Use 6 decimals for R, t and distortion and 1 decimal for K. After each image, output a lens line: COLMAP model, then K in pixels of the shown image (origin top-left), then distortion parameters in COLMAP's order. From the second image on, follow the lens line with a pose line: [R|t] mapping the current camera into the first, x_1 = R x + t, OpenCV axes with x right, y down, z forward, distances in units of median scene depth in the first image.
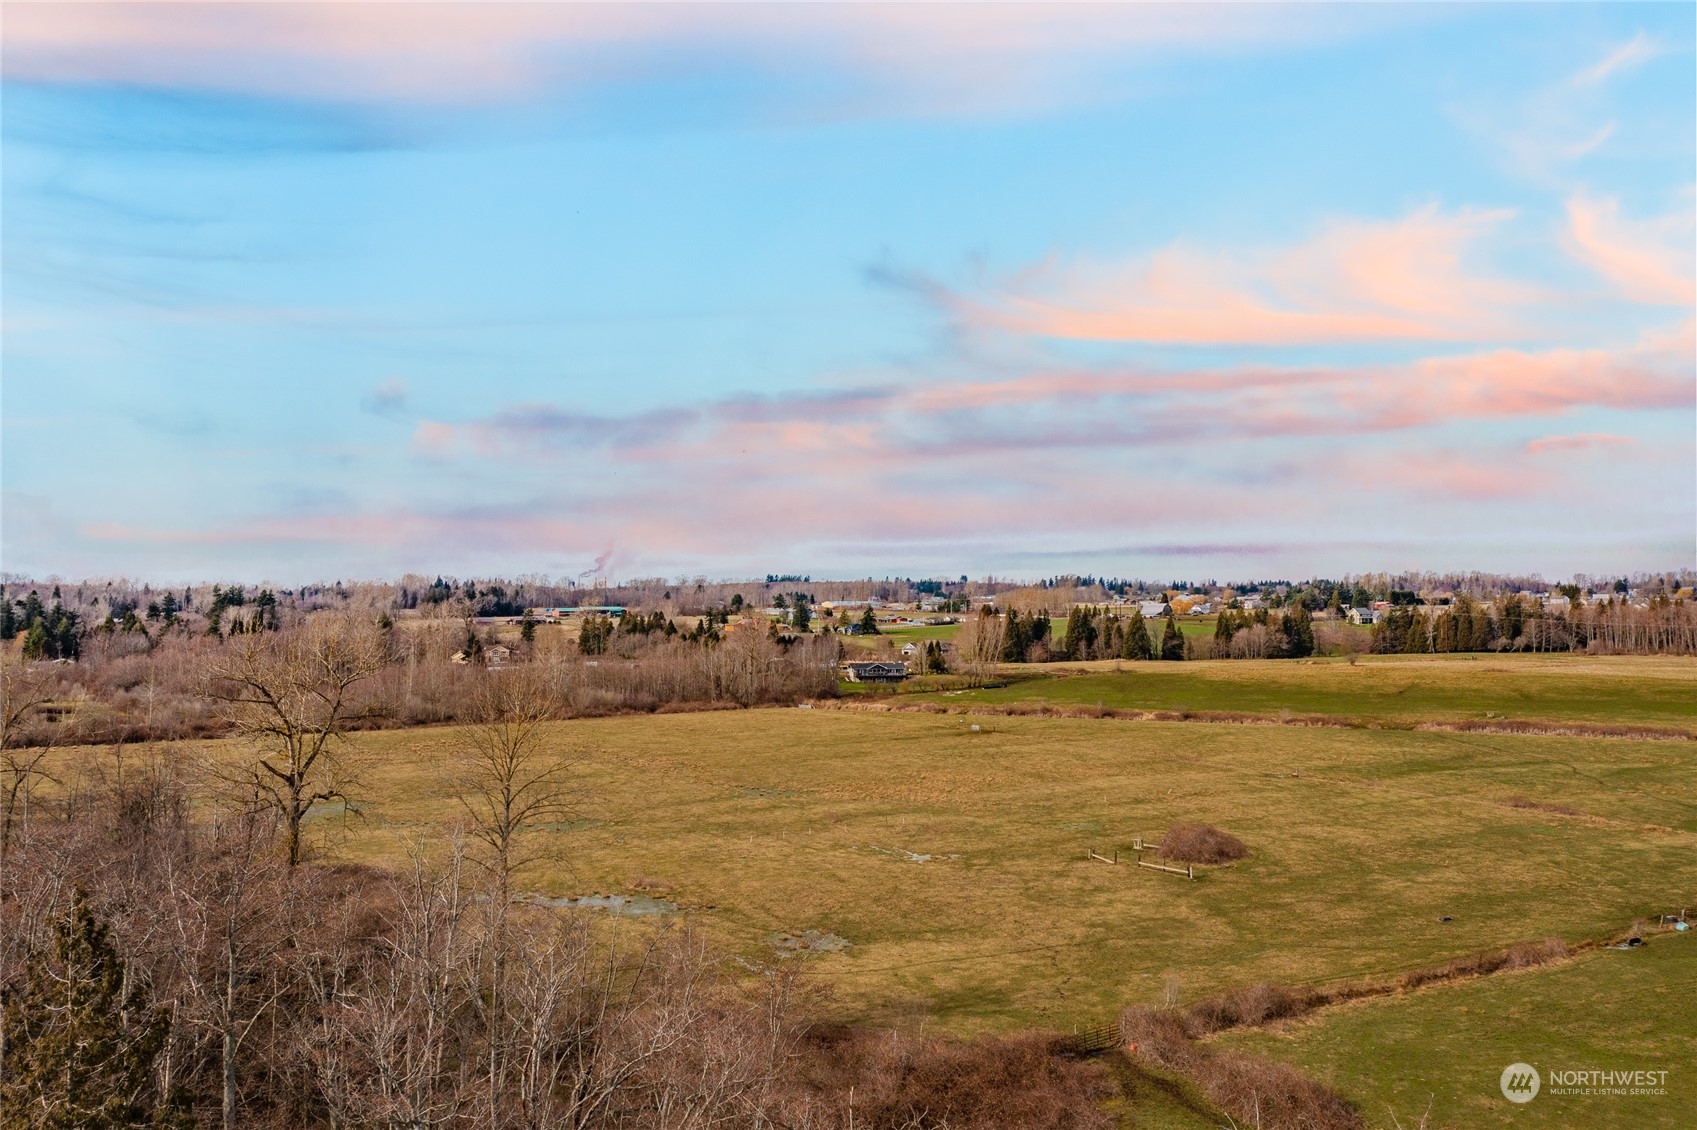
lens RADIAL K [[1345.5, 0, 852.2], [0, 1345.5, 558.0], [0, 0, 1]] dist [-0.008757, 0.003843]
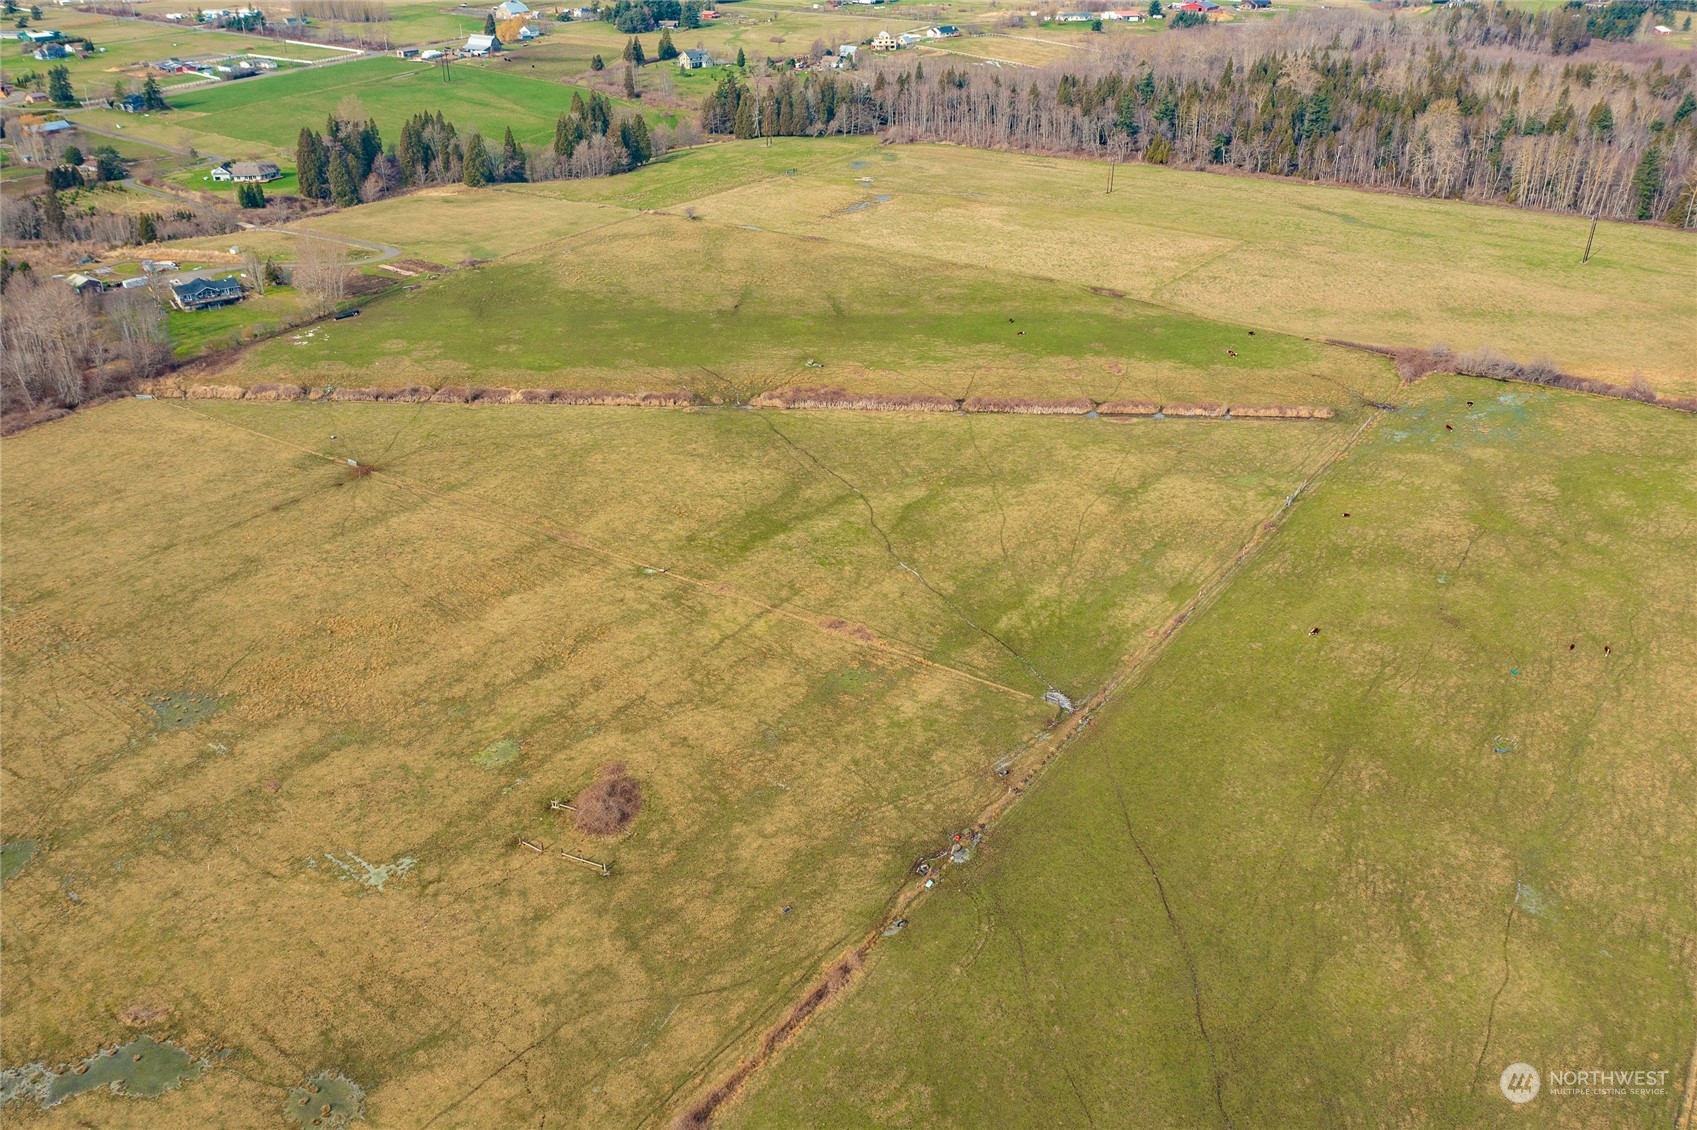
lens RADIAL K [[1345.5, 0, 848.5], [0, 1345.5, 562.9], [0, 0, 1]] dist [-0.008757, 0.003843]
pose [[0.890866, -0.195583, 0.410006, -0.004877], [-0.015122, 0.889299, 0.457076, -0.254855], [-0.454014, -0.413394, 0.789289, -0.002566]]
